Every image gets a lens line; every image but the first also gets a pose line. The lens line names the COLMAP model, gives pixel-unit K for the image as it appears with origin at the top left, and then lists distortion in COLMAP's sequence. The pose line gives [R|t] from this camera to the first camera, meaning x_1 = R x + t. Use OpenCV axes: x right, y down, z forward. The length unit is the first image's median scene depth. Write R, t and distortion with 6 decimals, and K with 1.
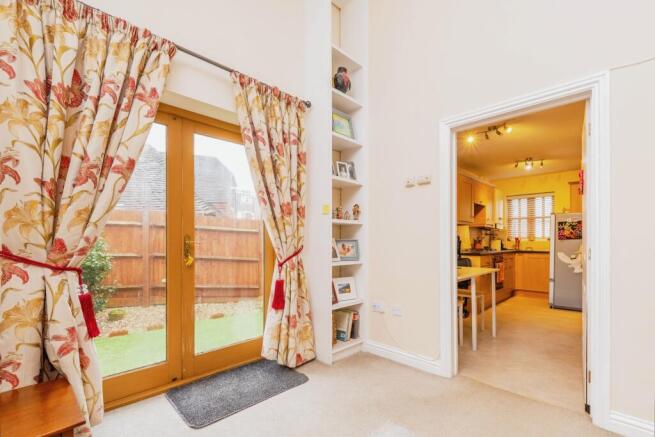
lens RADIAL K [[297.7, 0, 329.2], [0, 297.7, 242.5], [0, 0, 1]] dist [-0.001785, -0.001677]
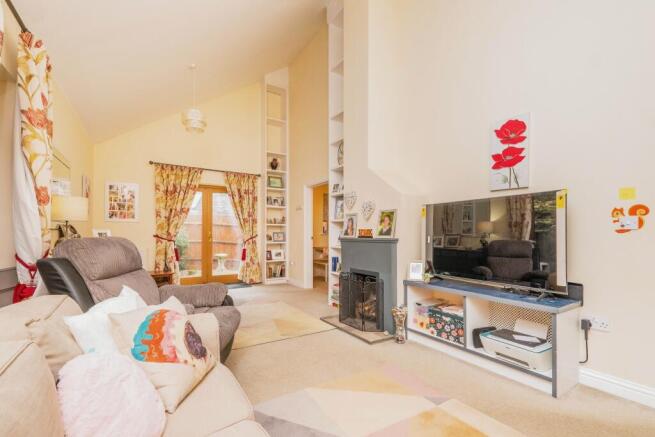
lens RADIAL K [[297.7, 0, 338.5], [0, 297.7, 229.1], [0, 0, 1]] dist [-0.001785, -0.001677]
pose [[0.979633, -0.002417, -0.200780, 1.497743], [-0.001486, 0.999813, -0.019286, 0.013296], [0.200789, 0.019191, 0.979447, -1.744157]]
